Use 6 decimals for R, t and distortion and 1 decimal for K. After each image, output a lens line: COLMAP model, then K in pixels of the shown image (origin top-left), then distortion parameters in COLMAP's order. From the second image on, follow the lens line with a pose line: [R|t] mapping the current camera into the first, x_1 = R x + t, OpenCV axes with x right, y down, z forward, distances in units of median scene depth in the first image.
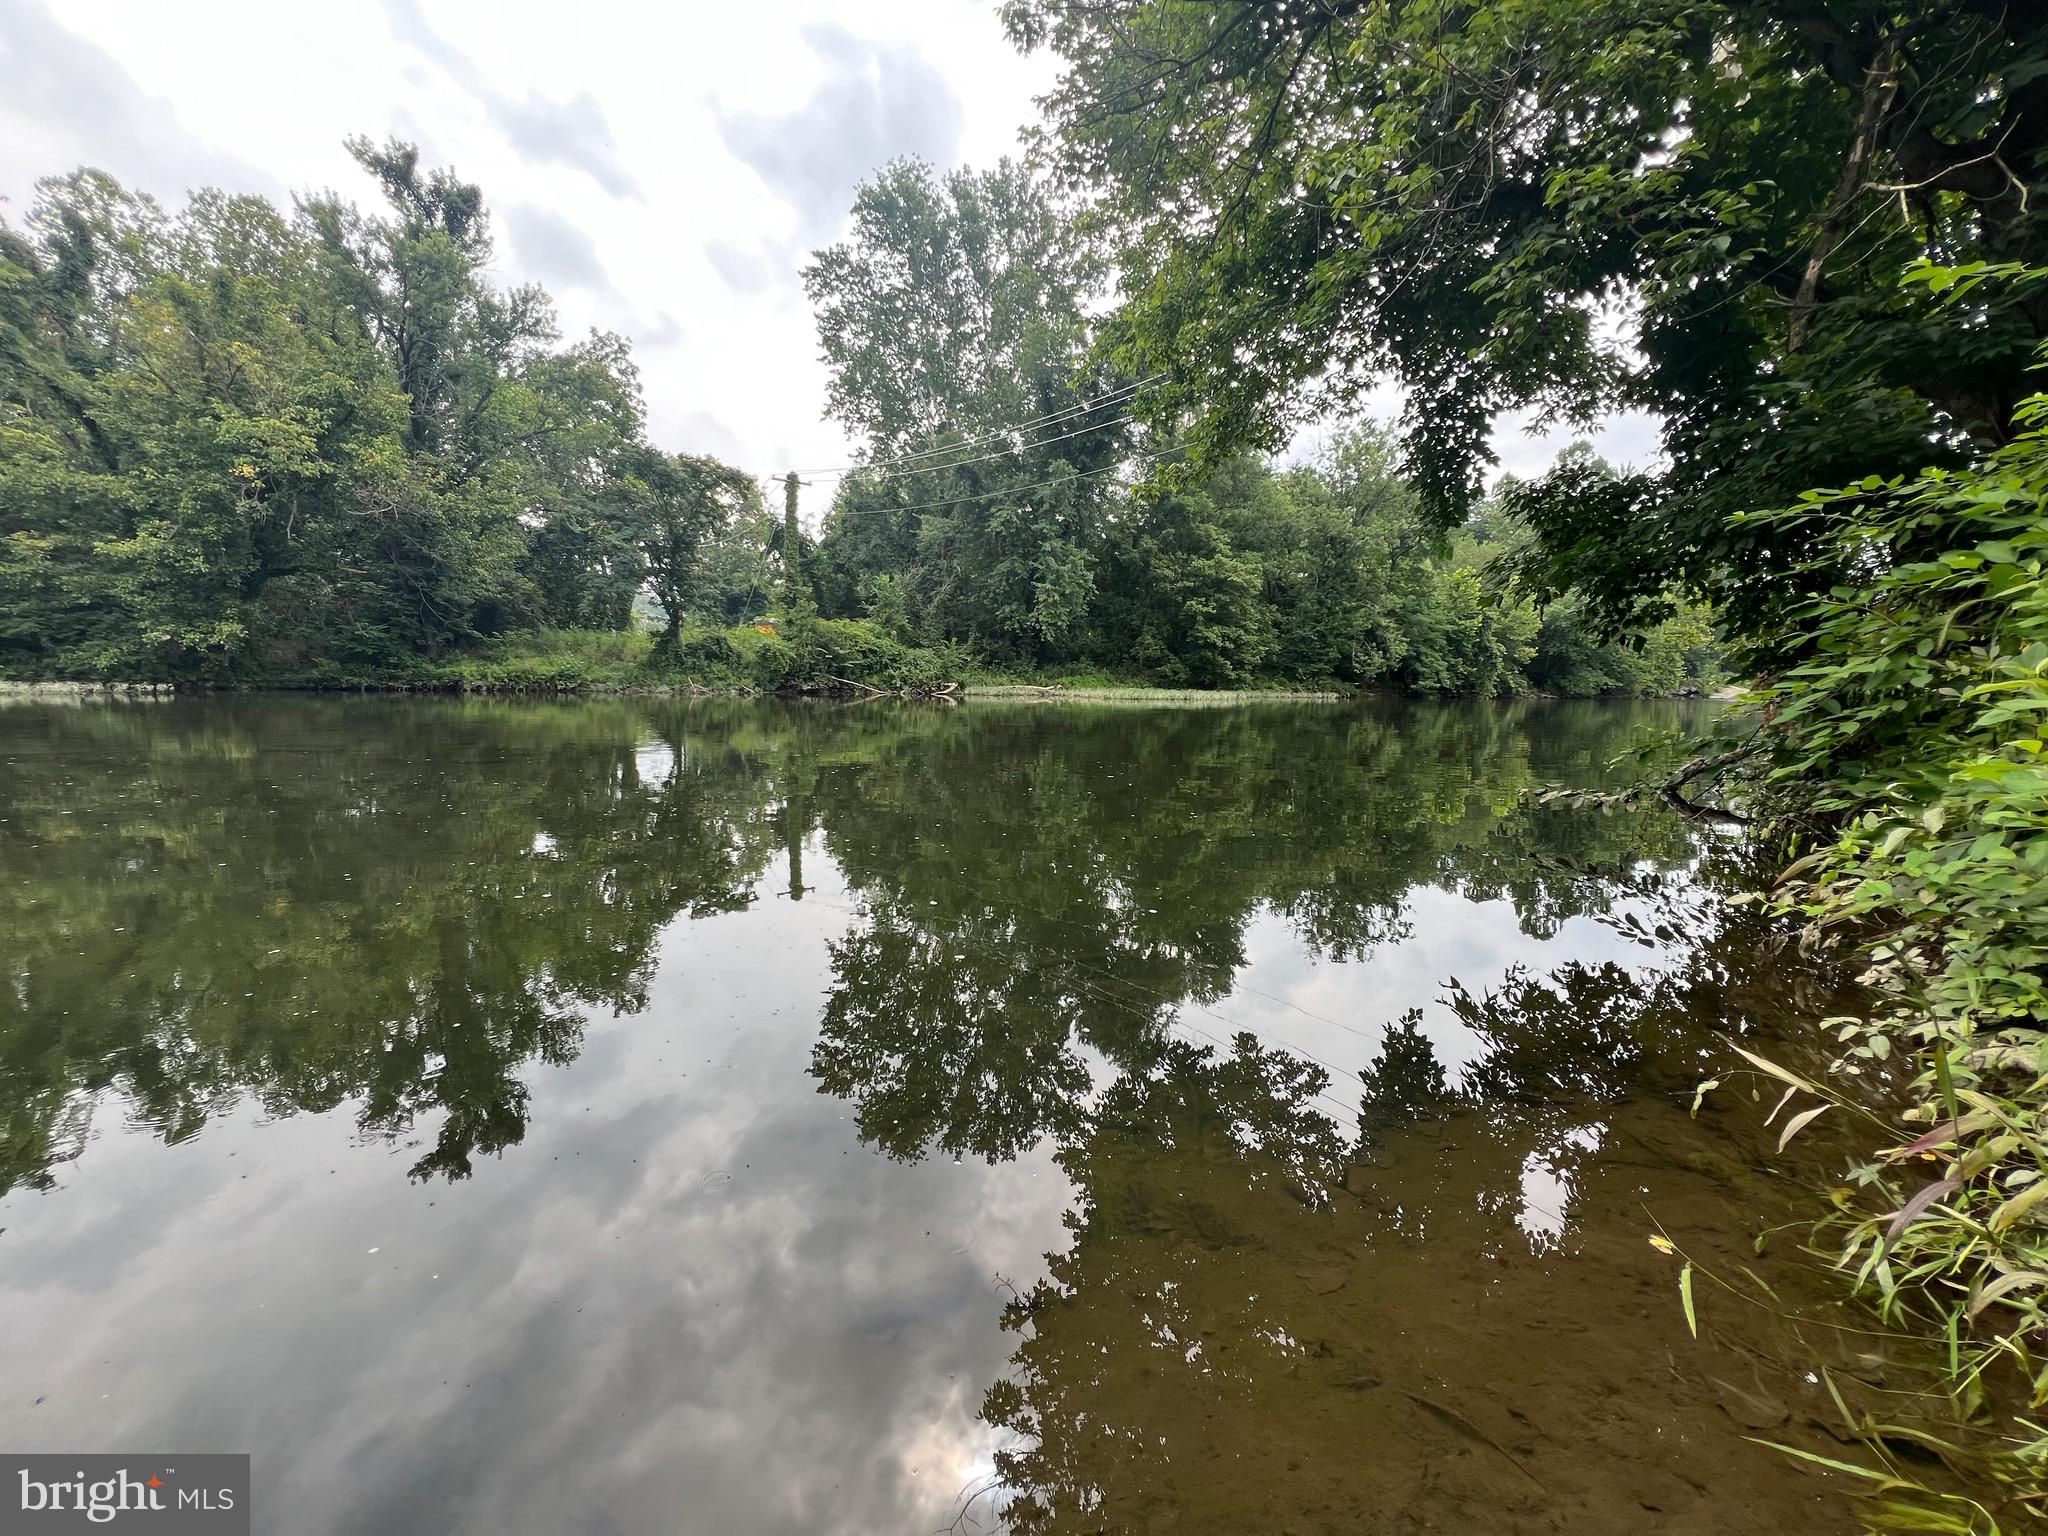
lens RADIAL K [[816.7, 0, 1016.2], [0, 816.7, 760.3], [0, 0, 1]] dist [-0.002611, 0.000521]
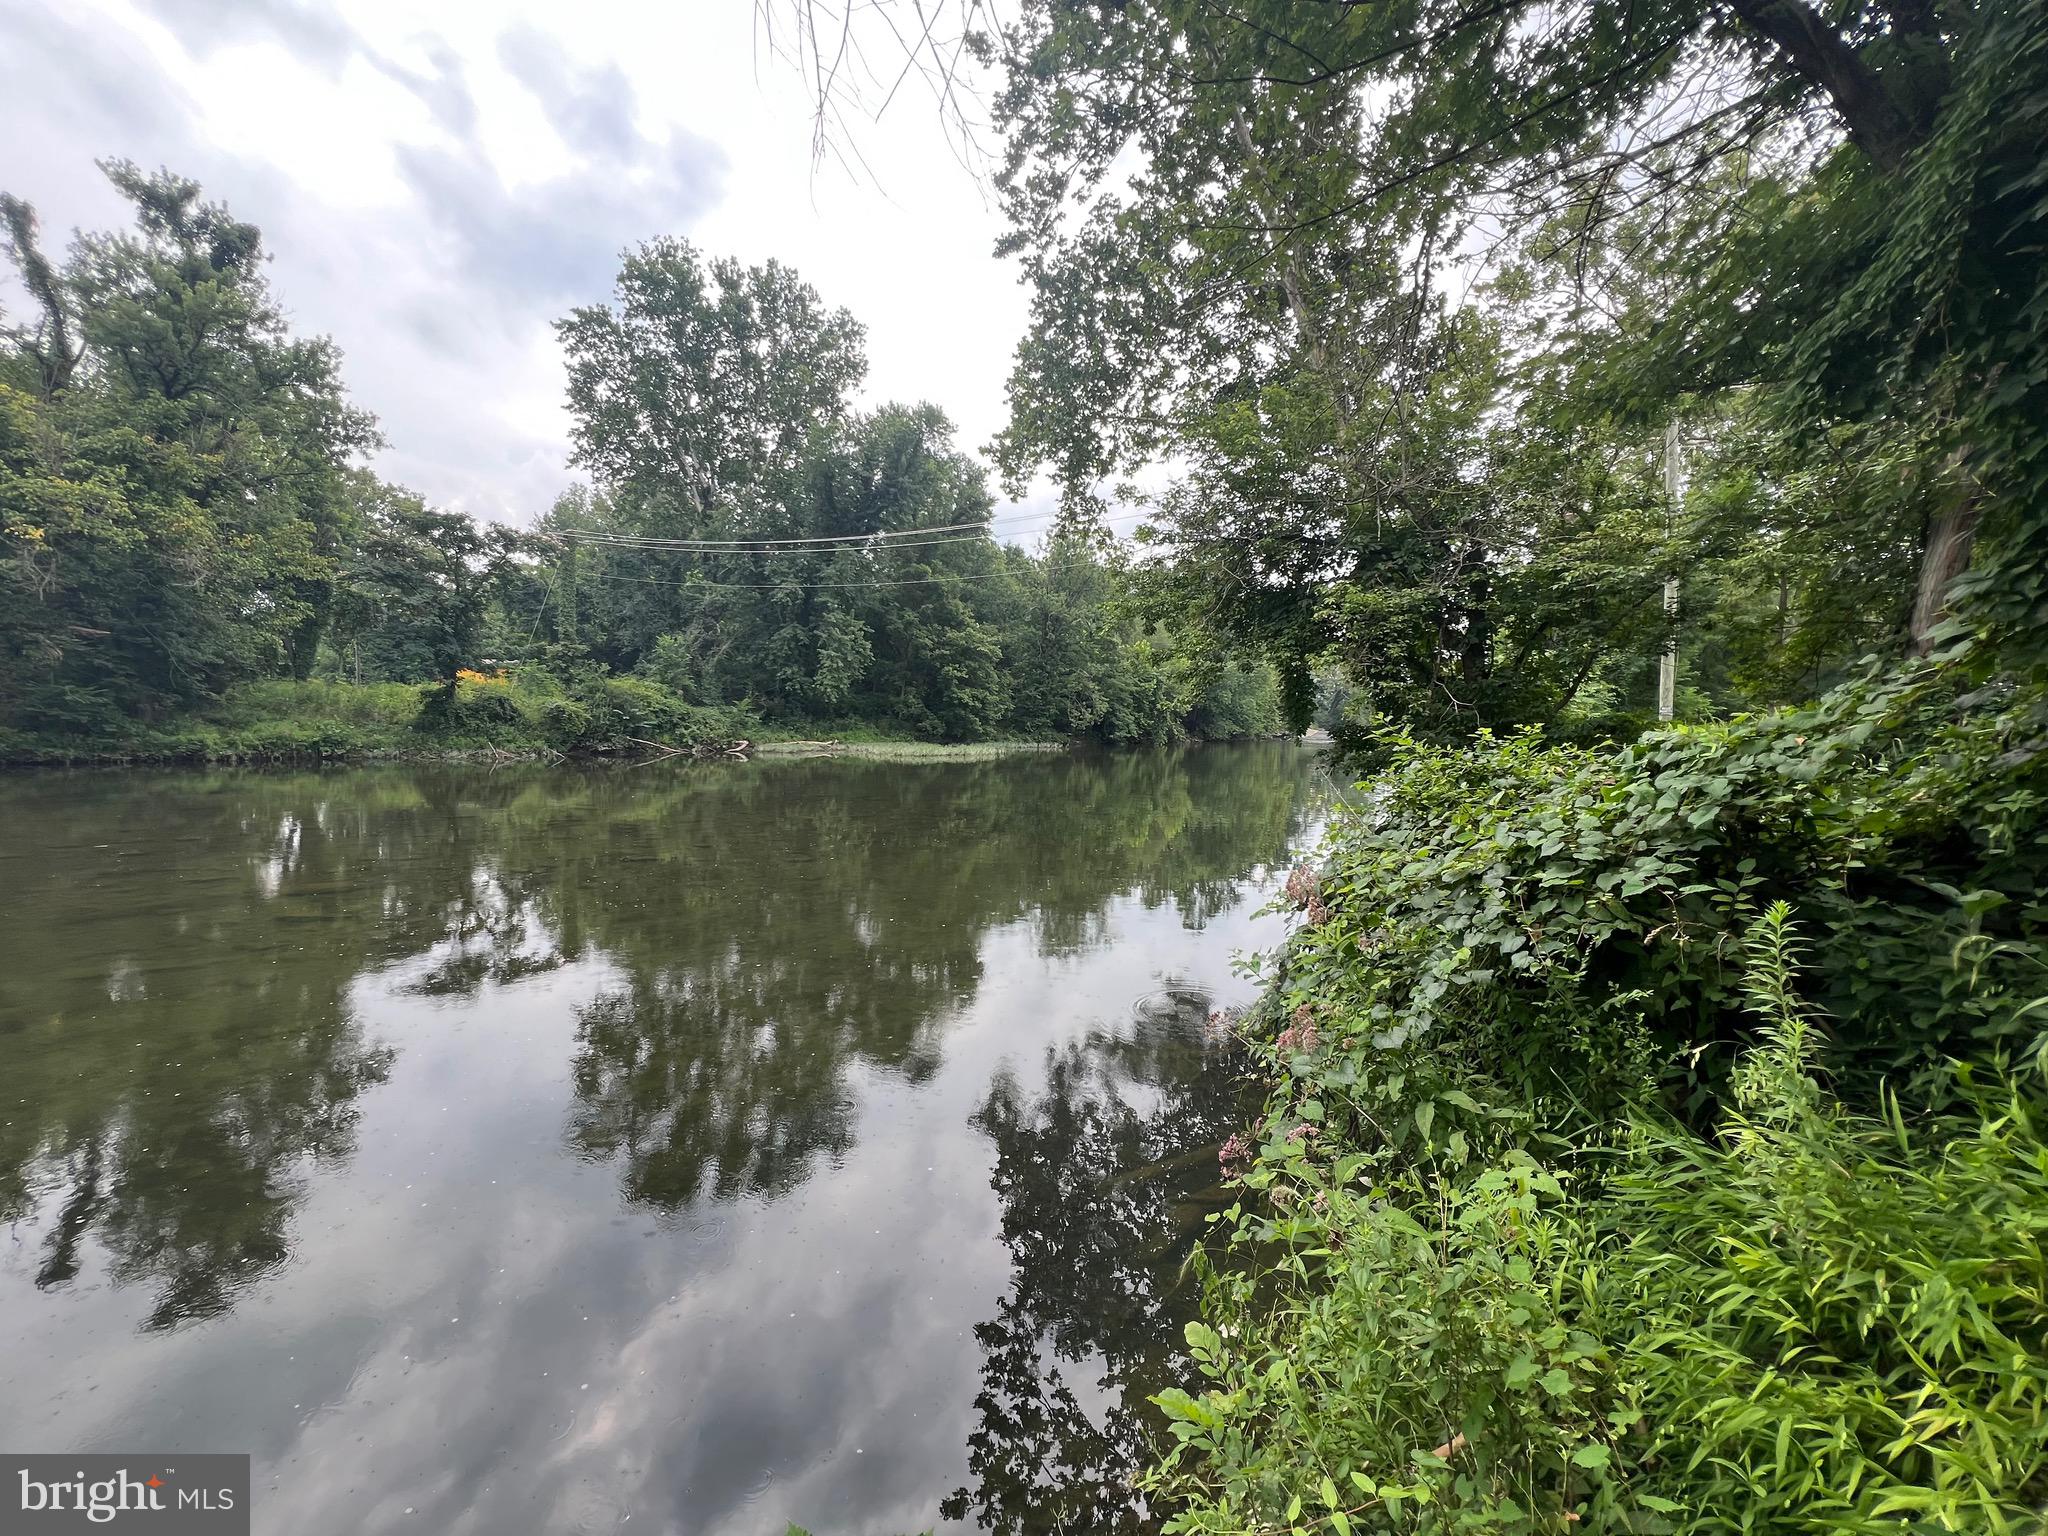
lens RADIAL K [[816.7, 0, 1023.3], [0, 816.7, 762.6], [0, 0, 1]] dist [-0.002611, 0.000521]
pose [[0.923488, -0.018436, 0.383184, -0.133122], [0.033254, 0.998932, -0.032084, -0.017449], [-0.382183, 0.042371, 0.923115, -0.109664]]
